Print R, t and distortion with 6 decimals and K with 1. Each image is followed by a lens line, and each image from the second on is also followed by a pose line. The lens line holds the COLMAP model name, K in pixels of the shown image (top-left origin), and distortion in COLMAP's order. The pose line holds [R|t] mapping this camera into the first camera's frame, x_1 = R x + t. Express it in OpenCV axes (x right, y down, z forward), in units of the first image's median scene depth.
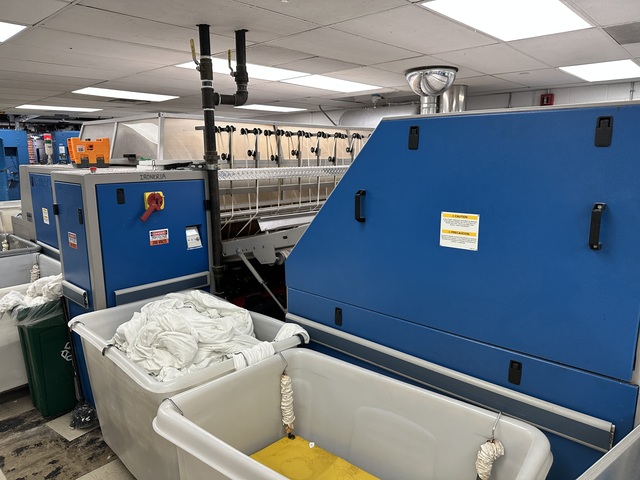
lens RADIAL K [[454.2, 0, 320.3], [0, 454.2, 241.8], [0, 0, 1]] dist [0.019268, -0.034097]
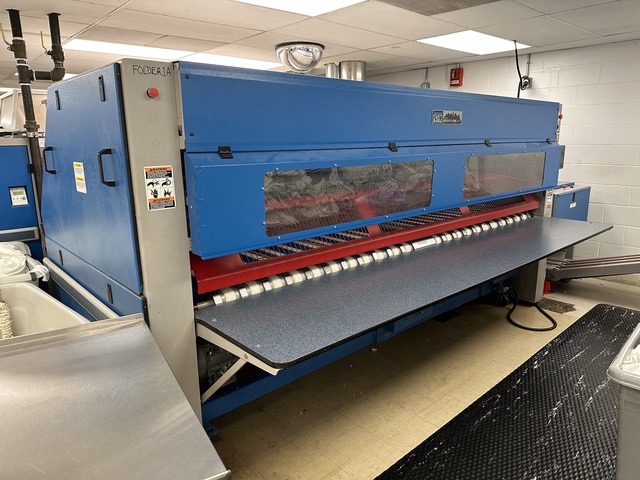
lens RADIAL K [[454.2, 0, 319.9], [0, 454.2, 238.8], [0, 0, 1]] dist [0.019268, -0.034097]
pose [[0.994905, 0.020659, -0.098675, 0.583722], [-0.017735, 0.999380, 0.030421, 0.047752], [0.099242, -0.028516, 0.994655, -0.072438]]
